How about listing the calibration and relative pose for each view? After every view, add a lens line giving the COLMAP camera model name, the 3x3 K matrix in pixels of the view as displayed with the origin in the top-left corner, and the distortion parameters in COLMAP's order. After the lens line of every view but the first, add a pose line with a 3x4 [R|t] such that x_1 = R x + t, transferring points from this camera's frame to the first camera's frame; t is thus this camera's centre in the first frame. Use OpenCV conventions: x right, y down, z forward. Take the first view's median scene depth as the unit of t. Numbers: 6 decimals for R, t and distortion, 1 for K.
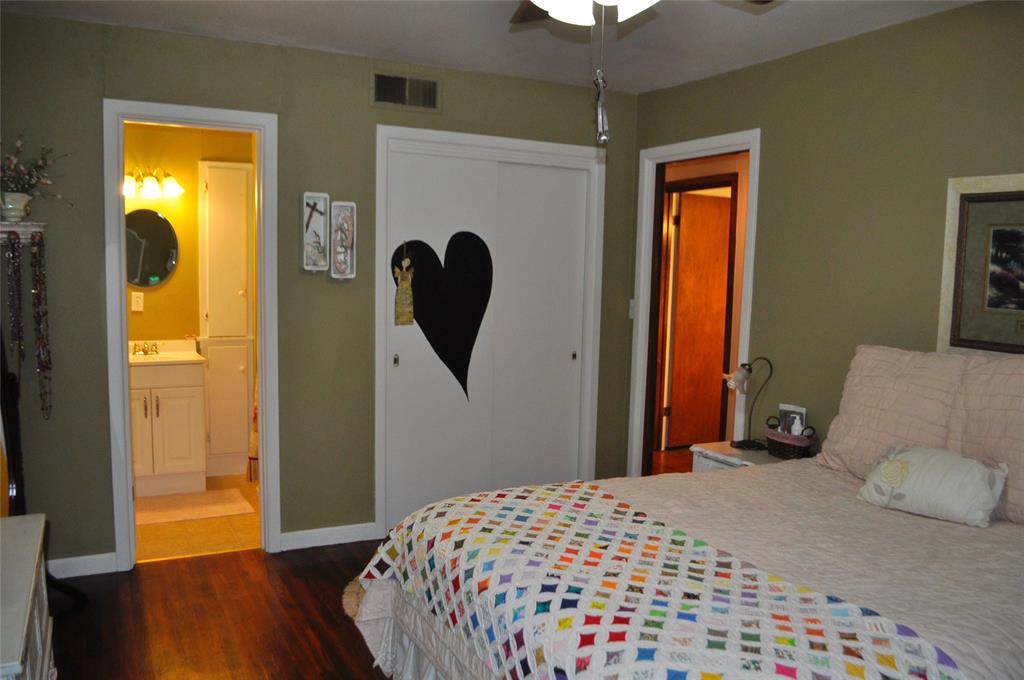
lens RADIAL K [[839.2, 0, 512.0], [0, 839.2, 340.0], [0, 0, 1]] dist [-0.079718, 0.009778]
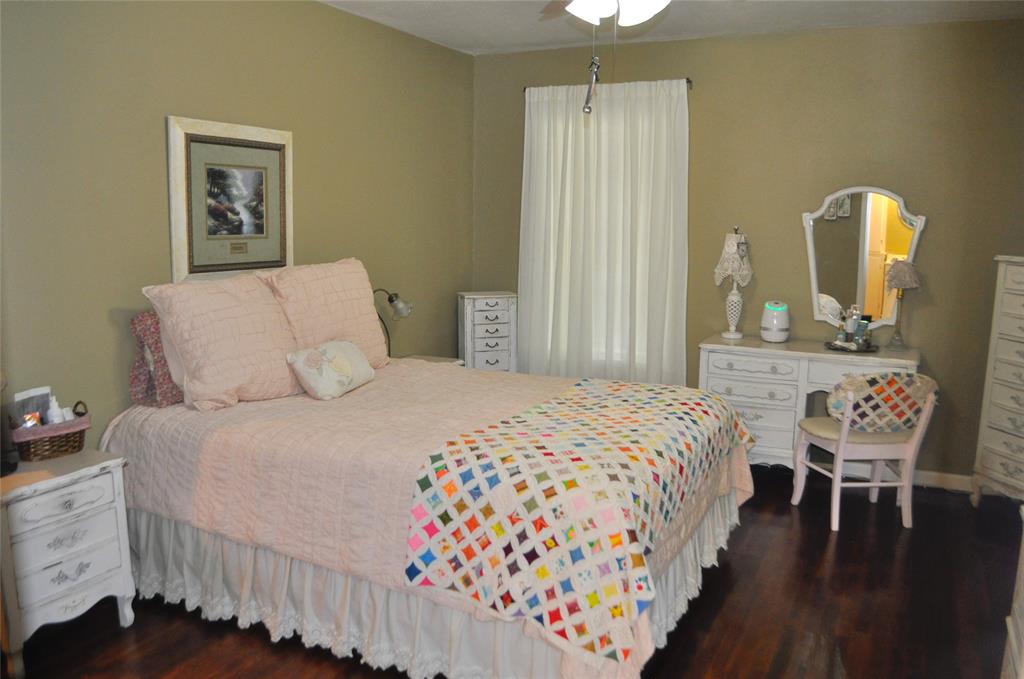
lens RADIAL K [[839.2, 0, 512.0], [0, 839.2, 339.5], [0, 0, 1]] dist [-0.079718, 0.009778]
pose [[-0.591412, -0.148663, 0.792547, -0.635974], [0.052338, 0.973709, 0.221701, -0.135985], [-0.804669, 0.172597, -0.568083, 1.360972]]
